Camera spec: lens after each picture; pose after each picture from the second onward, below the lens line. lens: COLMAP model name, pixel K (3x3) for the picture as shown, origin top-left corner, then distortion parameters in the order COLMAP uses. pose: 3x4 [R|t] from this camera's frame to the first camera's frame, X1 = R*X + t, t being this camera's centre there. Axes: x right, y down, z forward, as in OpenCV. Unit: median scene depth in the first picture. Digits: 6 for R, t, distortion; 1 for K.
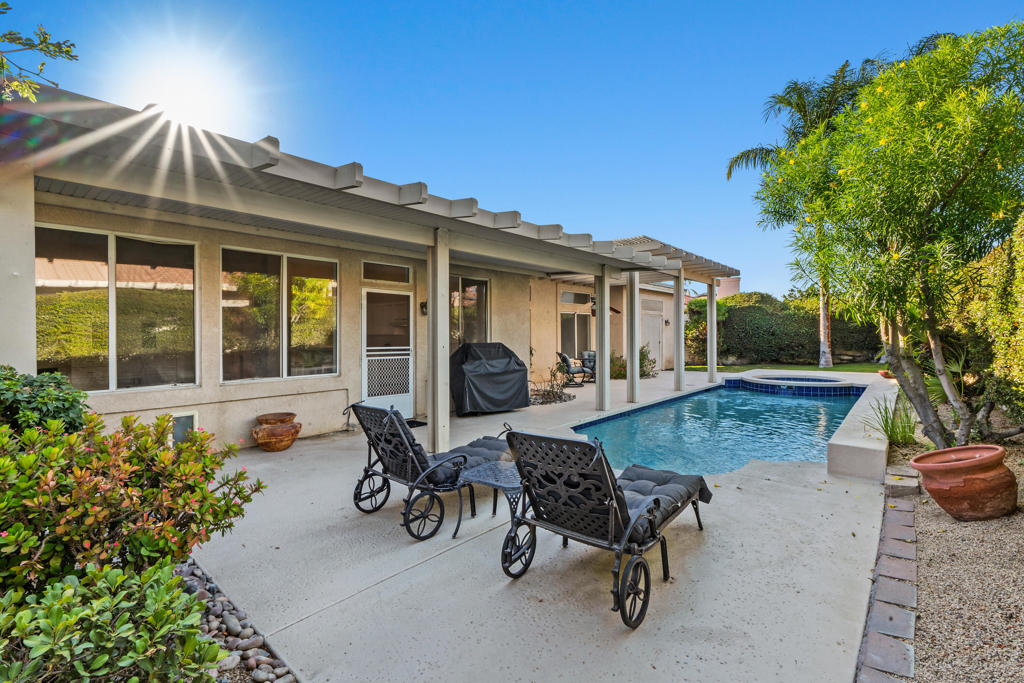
lens RADIAL K [[458.6, 0, 512.3], [0, 458.6, 338.9], [0, 0, 1]] dist [0.003214, -0.000322]
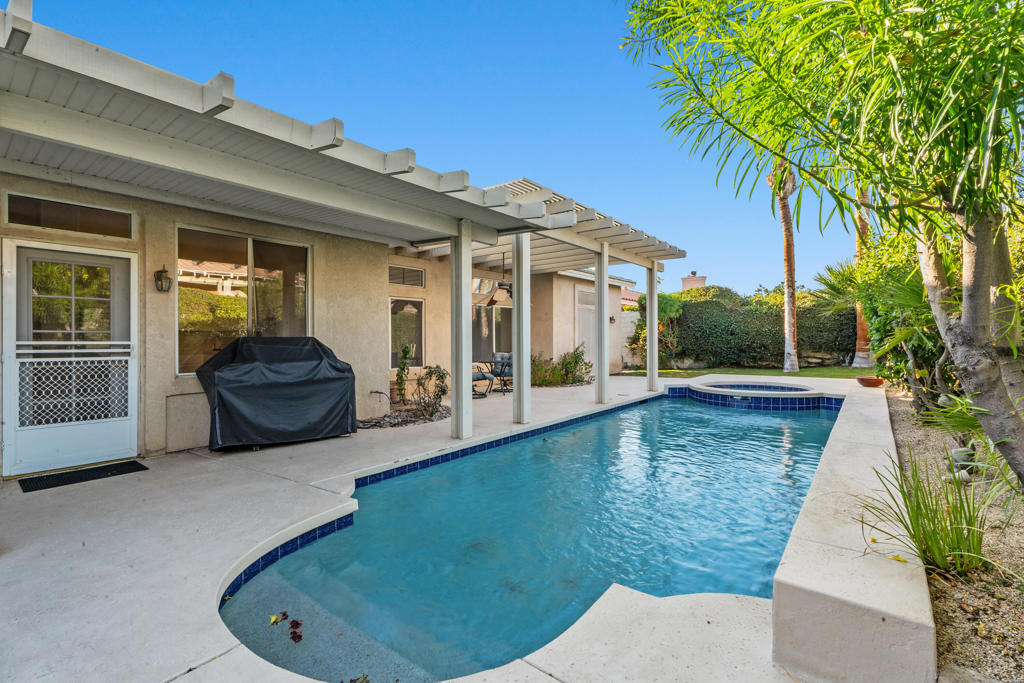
lens RADIAL K [[458.6, 0, 507.3], [0, 458.6, 341.7], [0, 0, 1]] dist [0.003214, -0.000322]
pose [[0.999190, 0.001411, 0.040207, 0.150652], [-0.001341, 0.999998, -0.001767, 0.010356], [-0.040209, 0.001711, 0.999190, 0.209761]]
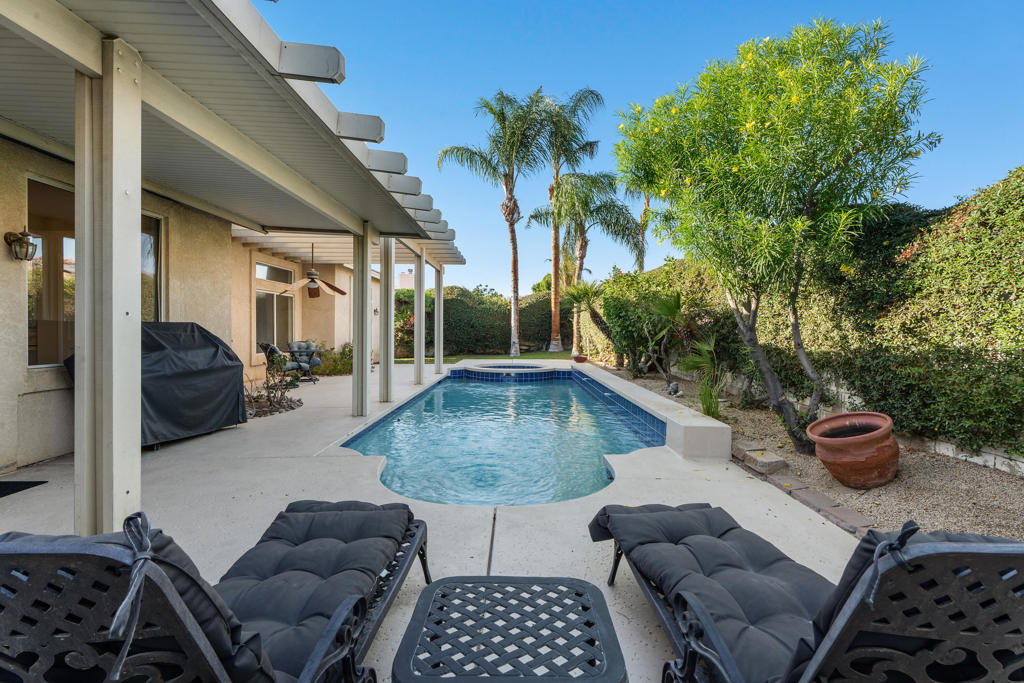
lens RADIAL K [[458.6, 0, 514.2], [0, 458.6, 338.7], [0, 0, 1]] dist [0.003214, -0.000322]
pose [[0.763577, 0.000981, 0.645716, -0.061547], [-0.006958, 0.999953, 0.006709, 0.014663], [-0.645679, -0.009615, 0.763549, 0.170530]]
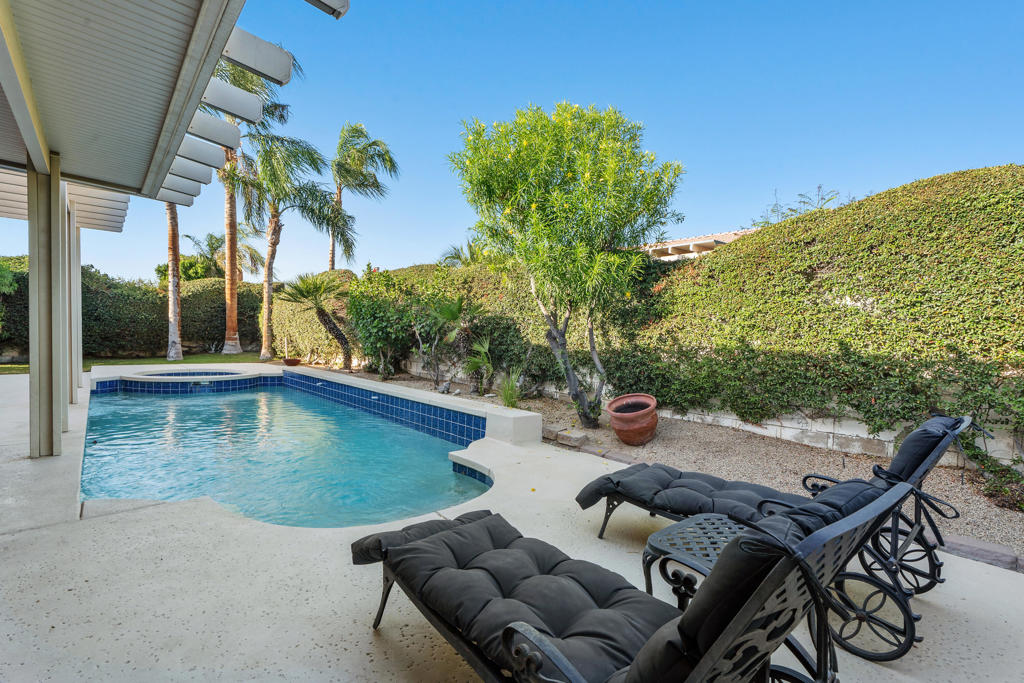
lens RADIAL K [[475.4, 0, 520.6], [0, 475.4, 356.0], [0, 0, 1]] dist [0.000201, 0.000289]
pose [[0.141697, -0.027334, 0.989533, -0.143223], [-0.022639, 0.999268, 0.030845, 0.015387], [-0.989651, -0.026773, 0.140975, 0.279461]]
